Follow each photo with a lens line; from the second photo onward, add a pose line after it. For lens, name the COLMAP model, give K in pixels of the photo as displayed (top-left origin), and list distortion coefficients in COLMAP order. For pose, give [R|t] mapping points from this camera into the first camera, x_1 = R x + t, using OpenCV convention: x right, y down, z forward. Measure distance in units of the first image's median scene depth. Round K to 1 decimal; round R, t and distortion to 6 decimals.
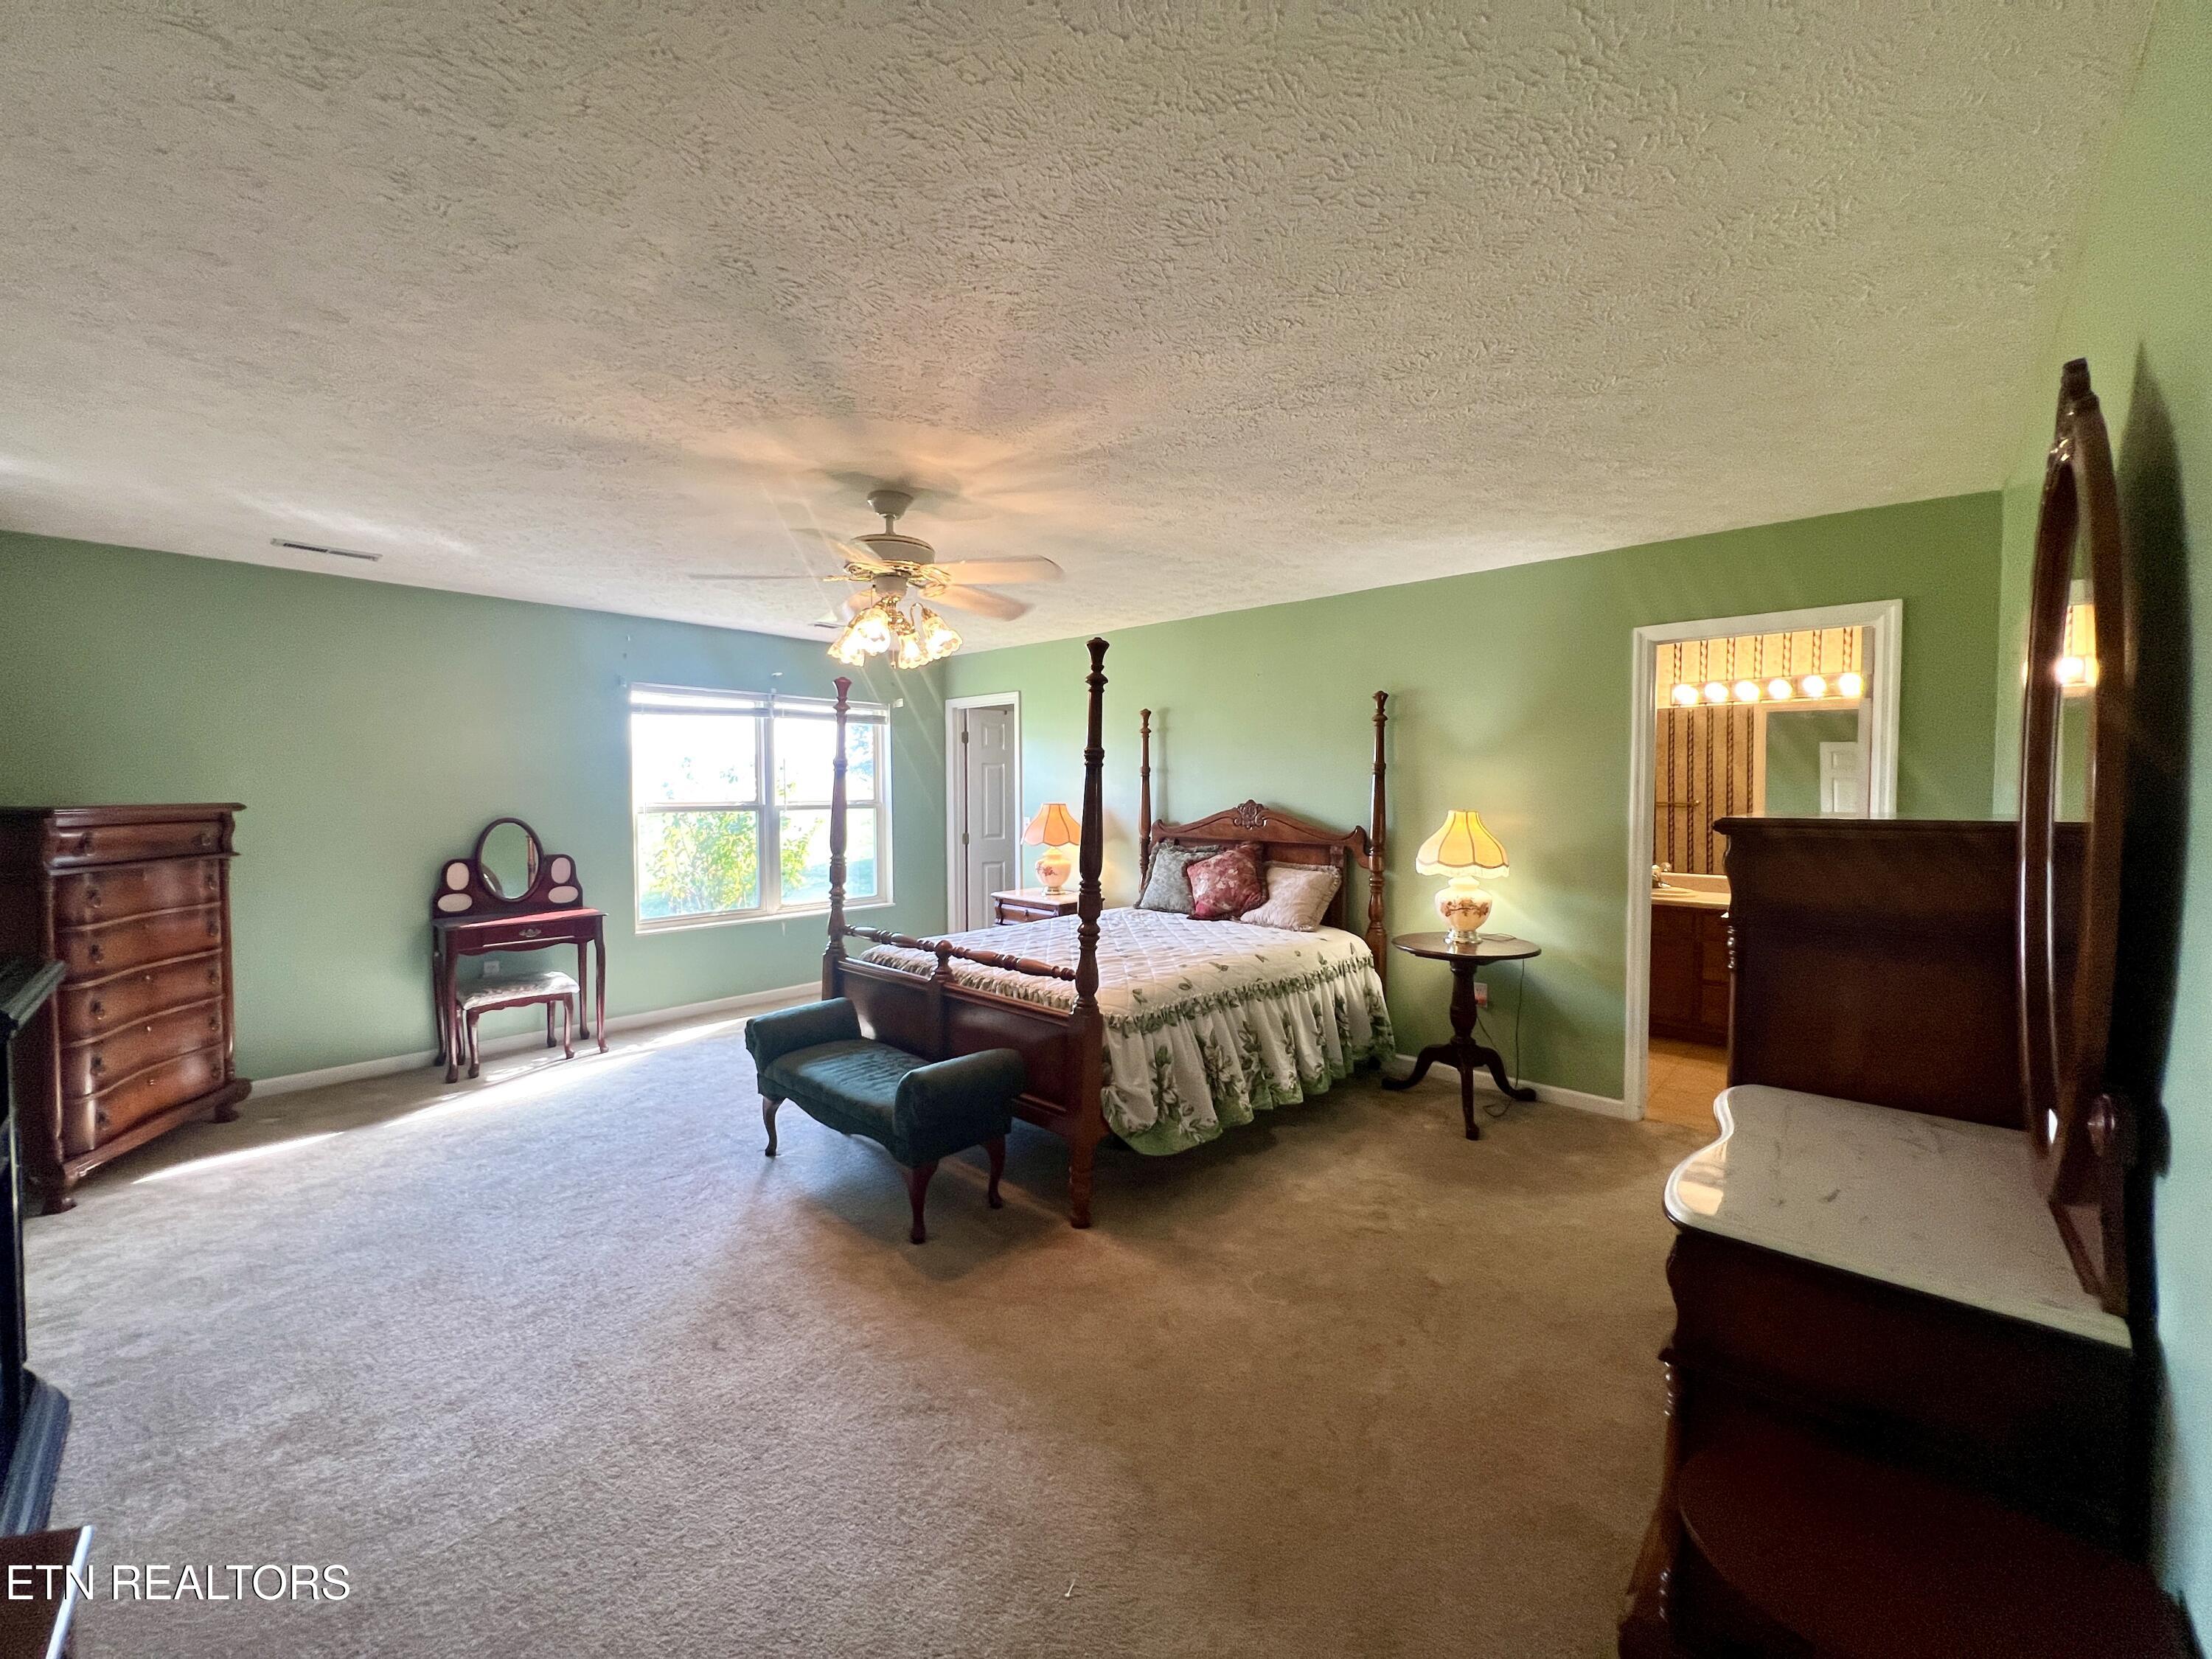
lens RADIAL K [[852.0, 0, 1106.0], [0, 852.0, 829.5], [0, 0, 1]] dist [-0.000756, -0.000025]
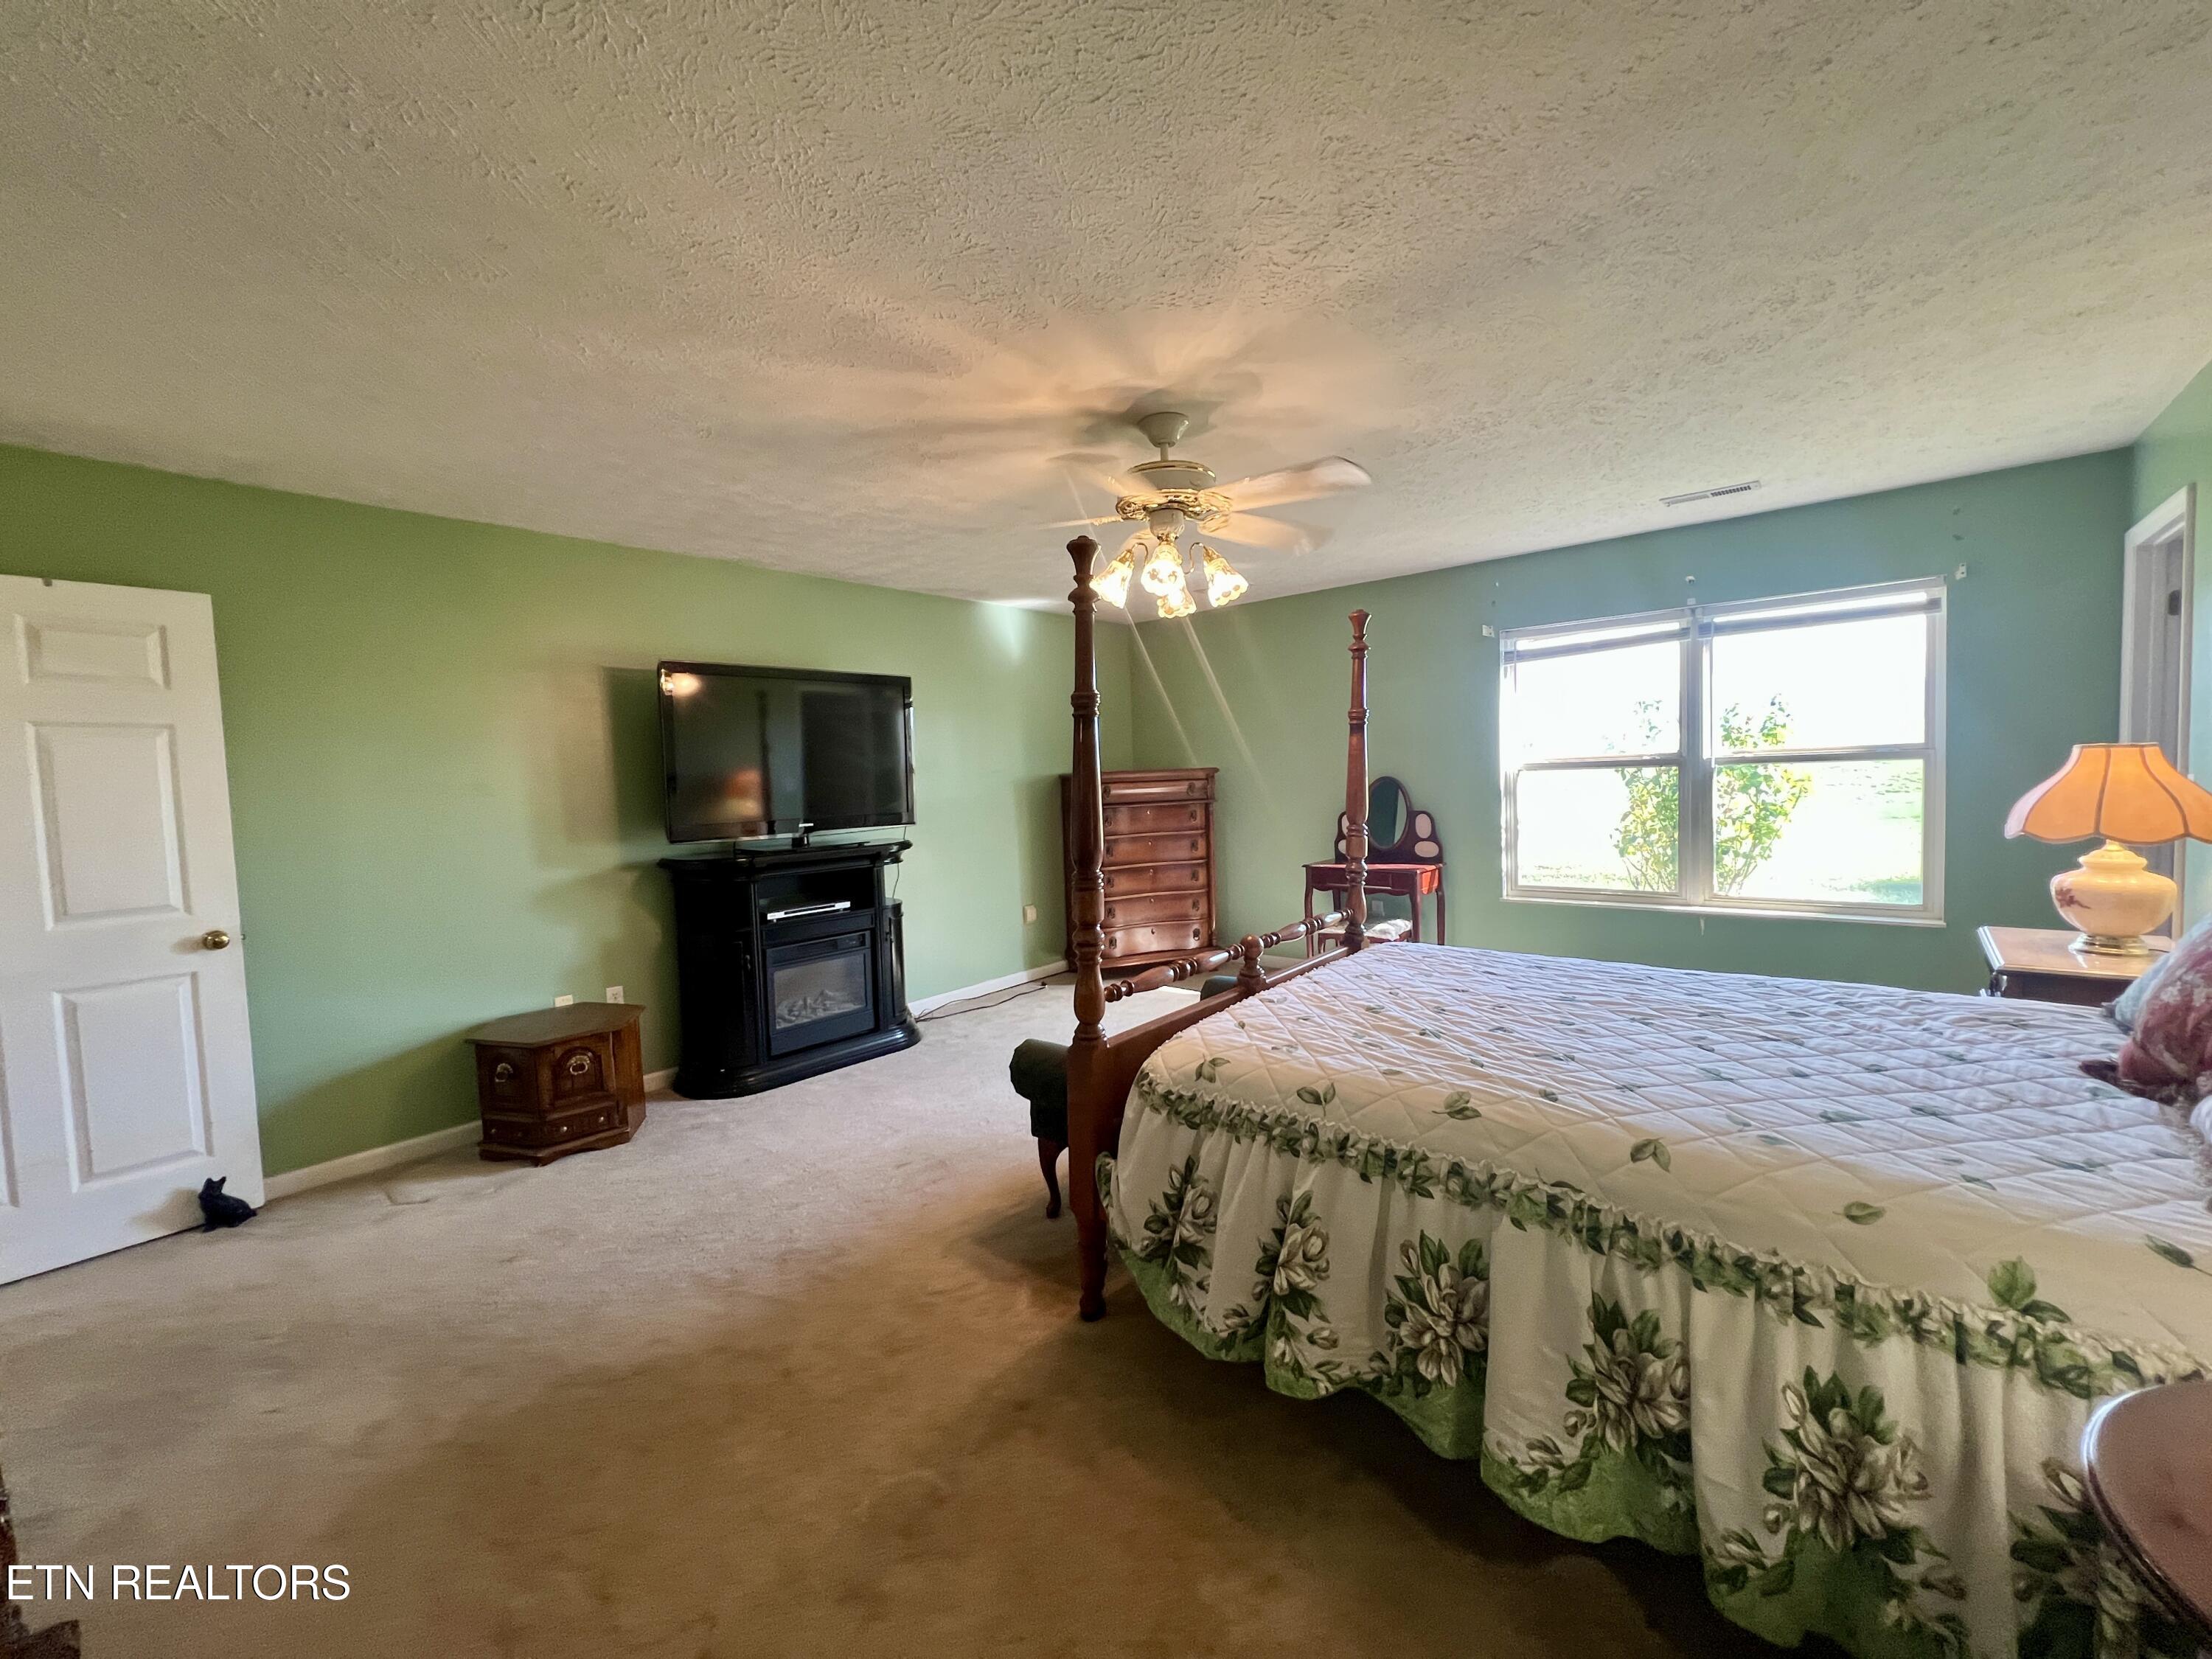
lens RADIAL K [[882.2, 0, 1100.4], [0, 882.2, 820.1], [0, 0, 1]] dist [-0.001505, 0.000057]
pose [[0.049881, 0.053742, -0.997308, 0.441591], [-0.008470, 0.998538, 0.053385, -0.014875], [0.998719, 0.005784, 0.050263, 0.574024]]
